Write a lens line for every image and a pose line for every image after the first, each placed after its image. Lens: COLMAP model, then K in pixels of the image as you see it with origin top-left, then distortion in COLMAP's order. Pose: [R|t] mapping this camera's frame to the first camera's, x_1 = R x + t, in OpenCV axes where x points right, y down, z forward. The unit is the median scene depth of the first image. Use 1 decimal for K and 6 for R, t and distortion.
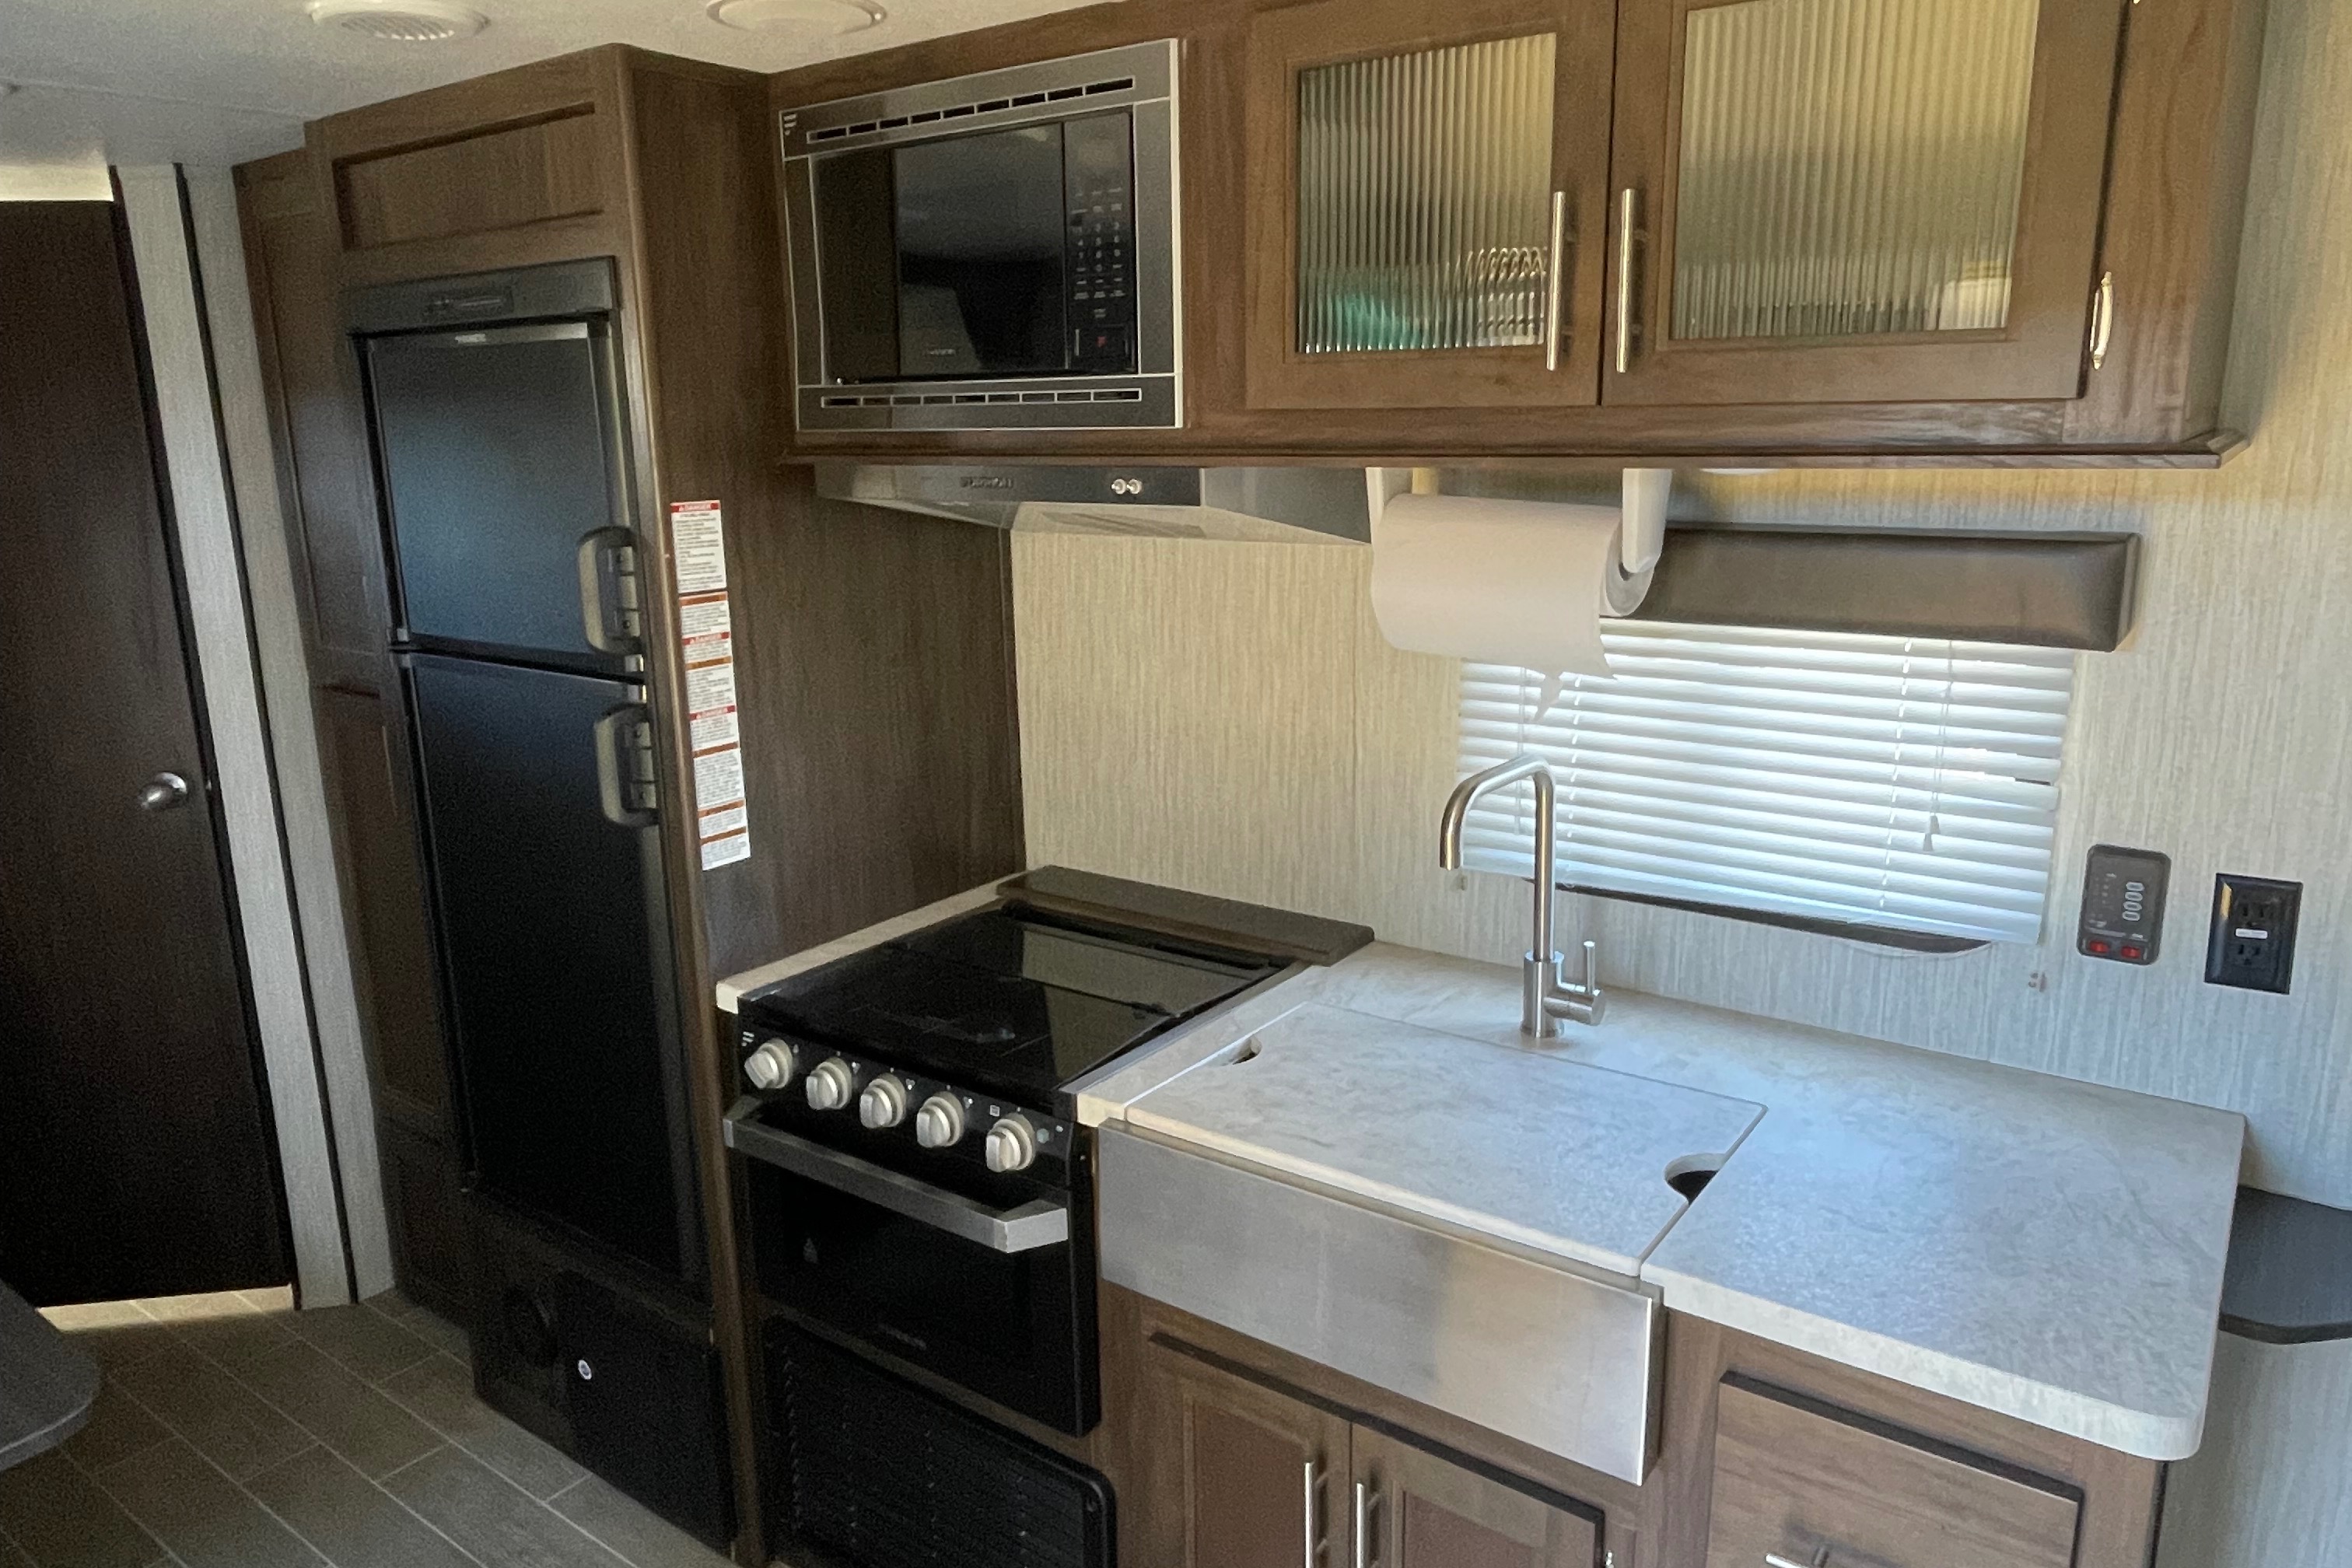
lens RADIAL K [[1578.9, 0, 1175.6], [0, 1578.9, 779.3], [0, 0, 1]] dist [-0.002299, 0.000036]
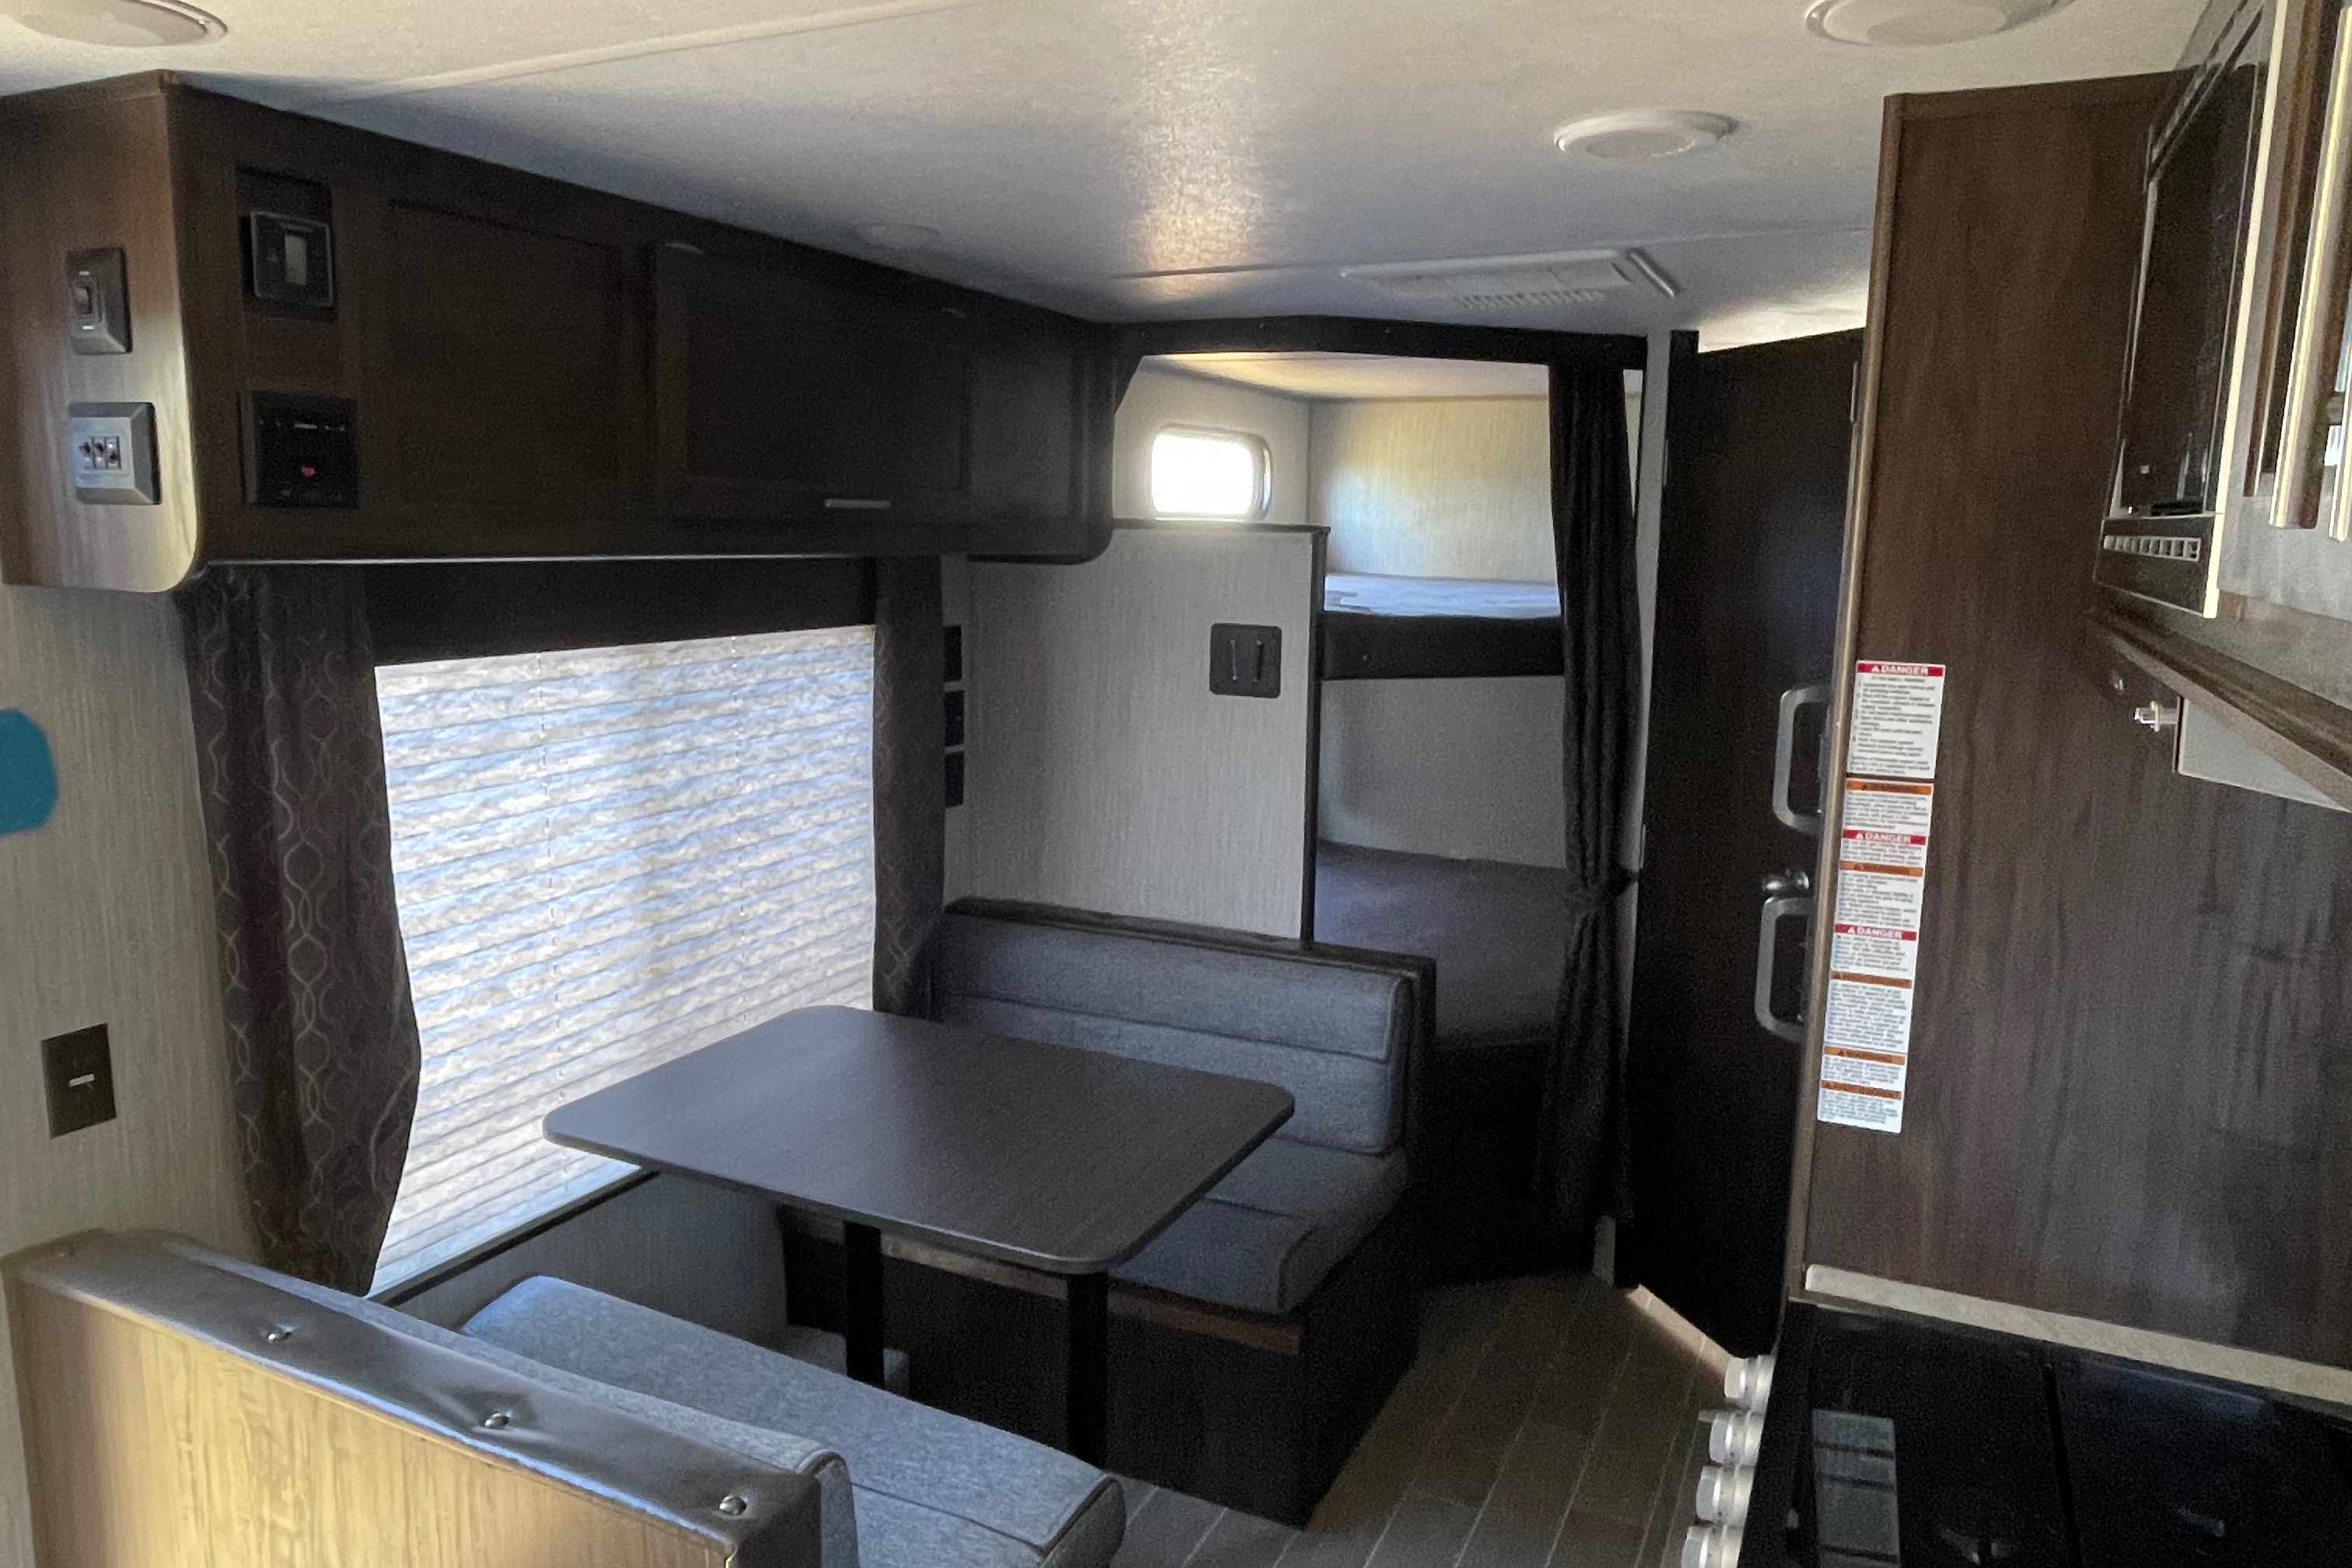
lens RADIAL K [[1578.9, 0, 1174.5], [0, 1578.9, 782.4], [0, 0, 1]] dist [-0.002299, 0.000036]
pose [[0.182280, 0.182830, -0.966099, 0.374965], [-0.247212, 0.959519, 0.134941, -0.131435], [0.951662, 0.214234, 0.220099, 0.487696]]
